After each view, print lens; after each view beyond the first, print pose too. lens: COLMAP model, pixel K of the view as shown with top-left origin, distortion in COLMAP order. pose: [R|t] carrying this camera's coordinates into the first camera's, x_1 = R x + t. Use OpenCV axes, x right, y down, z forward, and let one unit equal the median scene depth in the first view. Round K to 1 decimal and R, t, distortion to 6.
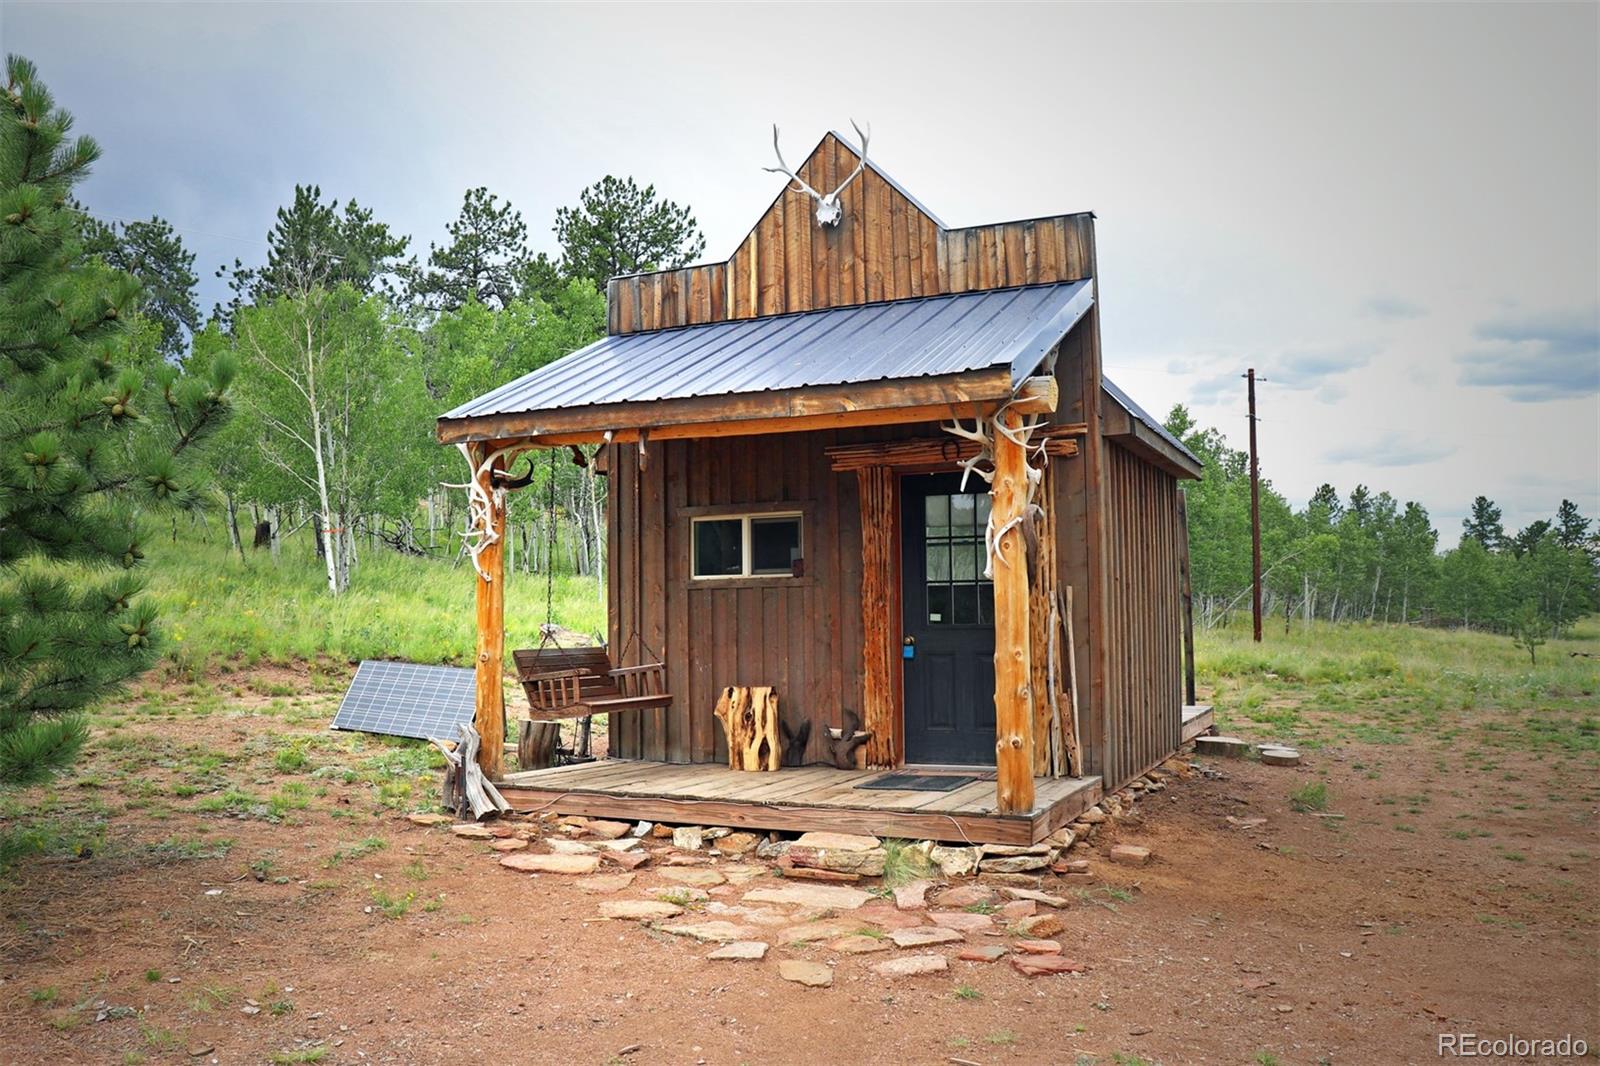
lens RADIAL K [[1333.9, 0, 778.5], [0, 1333.9, 526.8], [0, 0, 1]] dist [-0.177295, 0.174724]
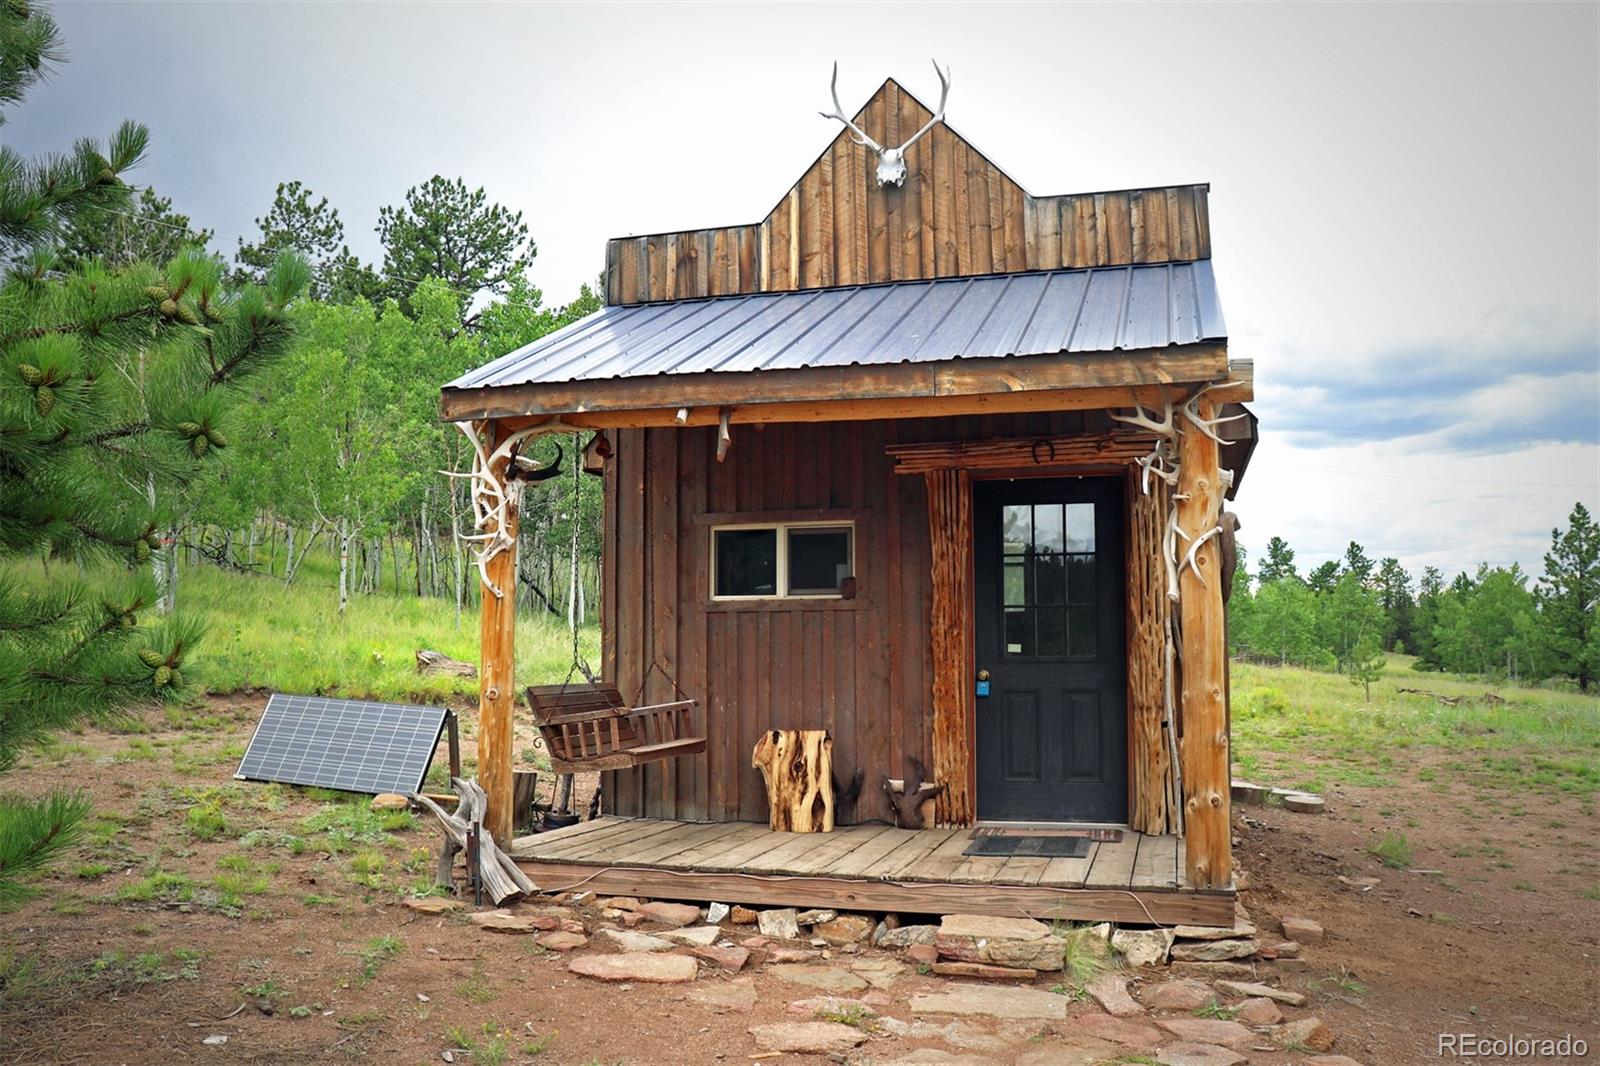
lens RADIAL K [[1355.1, 0, 777.8], [0, 1355.1, 523.9], [0, 0, 1]] dist [-0.172370, 0.160584]
pose [[0.988229, 0.023255, 0.151206, -0.159223], [-0.019695, 0.999493, -0.025000, 0.012727], [-0.151711, 0.021728, 0.988186, 0.163843]]
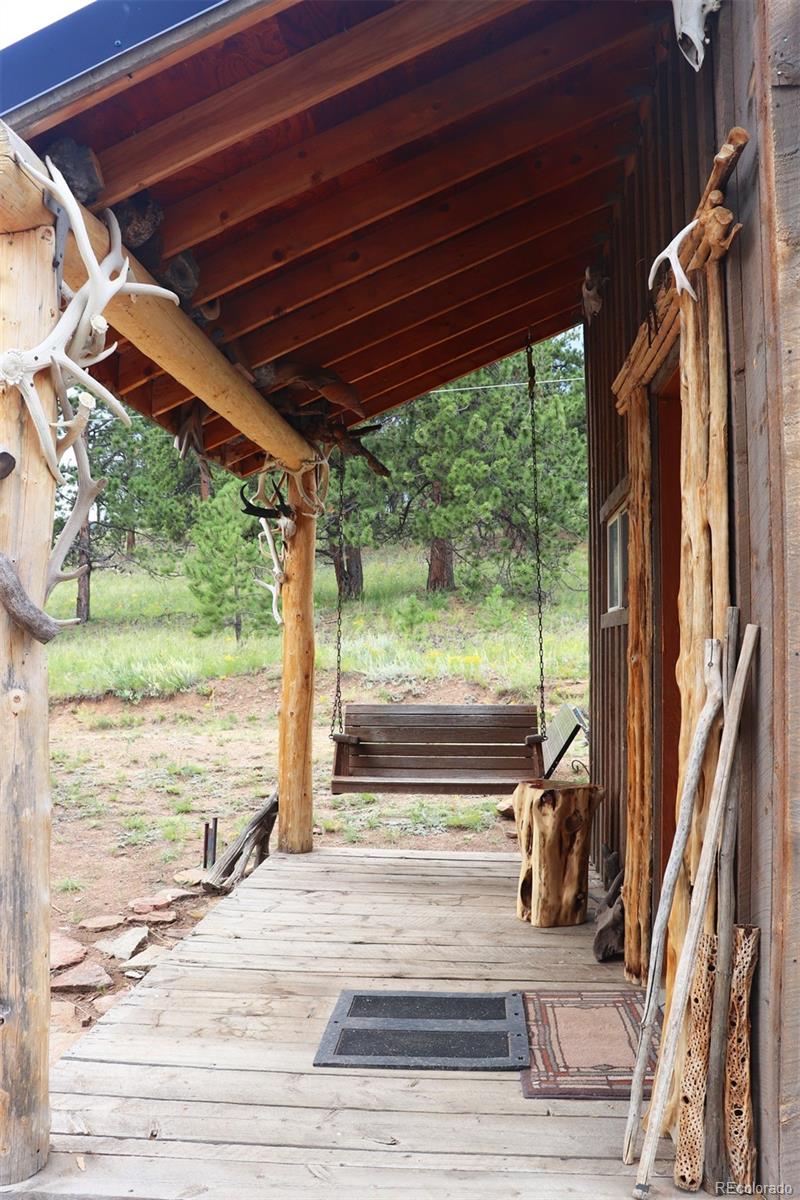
lens RADIAL K [[1000.5, 0, 403.6], [0, 1000.5, 604.8], [0, 0, 1]] dist [-0.177295, 0.174724]
pose [[0.353458, -0.028153, -0.935027, 0.386589], [0.058558, 0.998253, -0.007921, 0.033668], [0.933616, -0.051954, 0.354489, 0.754942]]
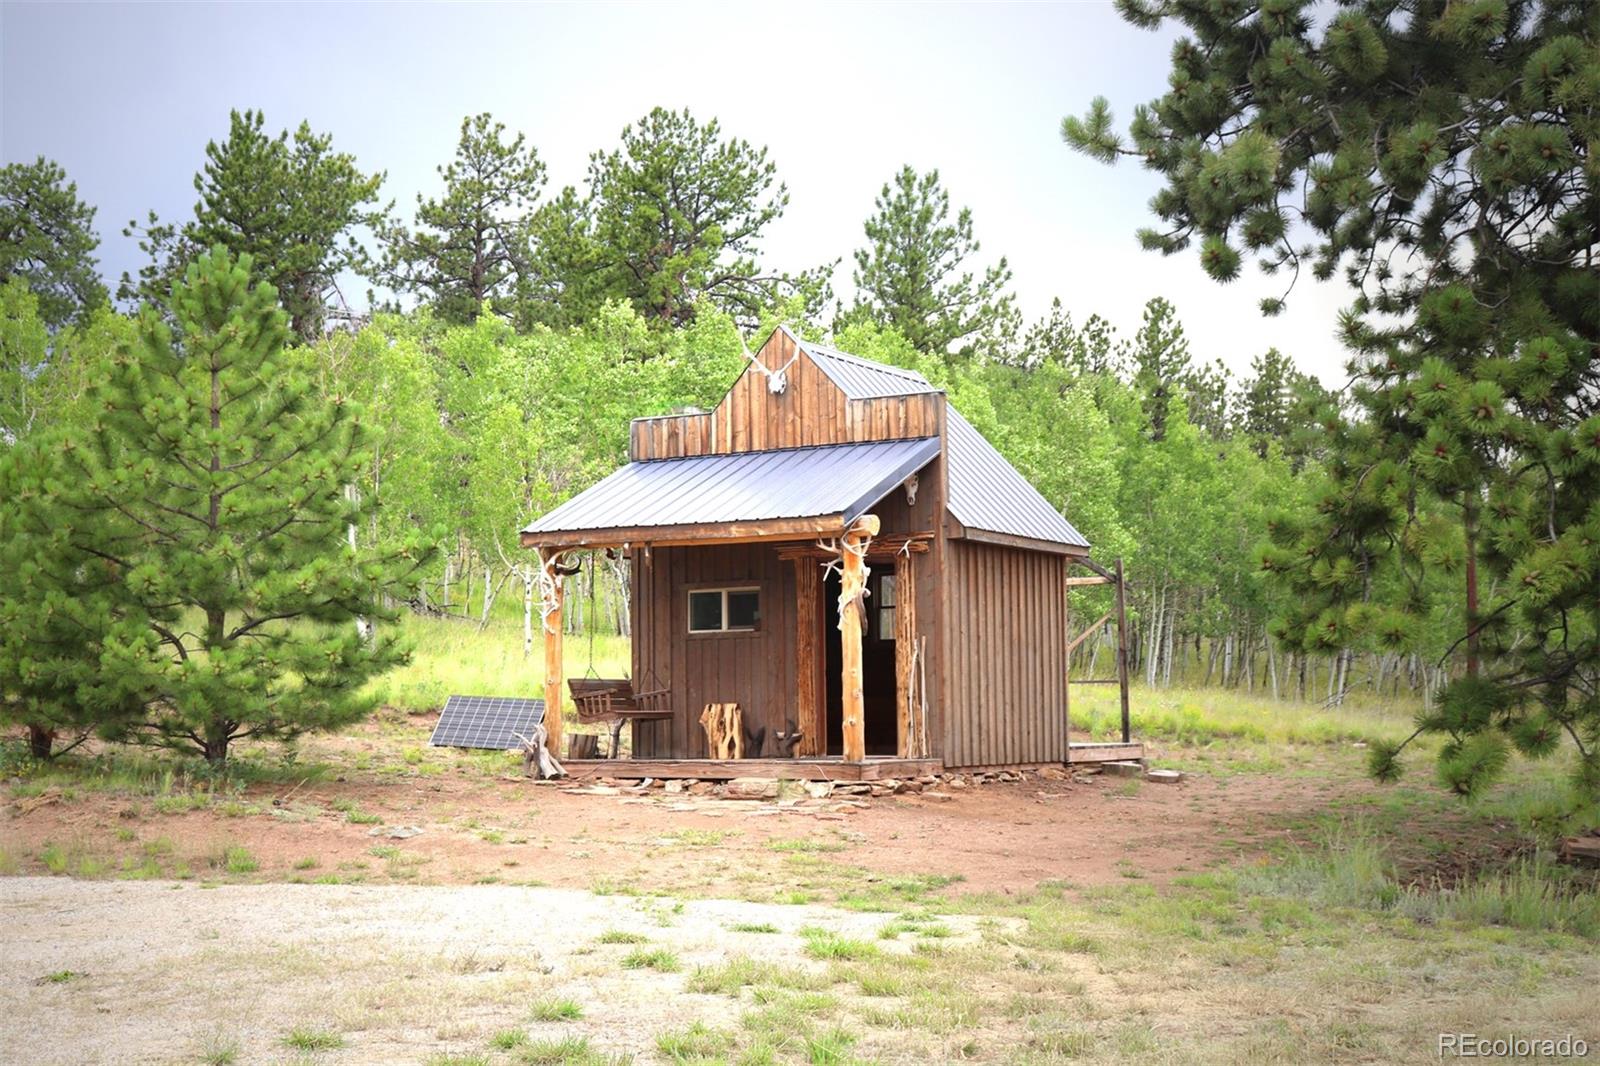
lens RADIAL K [[2188.1, 0, 800.0], [0, 2188.1, 533.0], [0, 0, 1]] dist [-0.015151, 0.006556]
pose [[0.997500, -0.005561, -0.070452, 0.233935], [0.004495, 0.999873, -0.015279, -0.034121], [0.070528, 0.014924, 0.997398, -1.427212]]
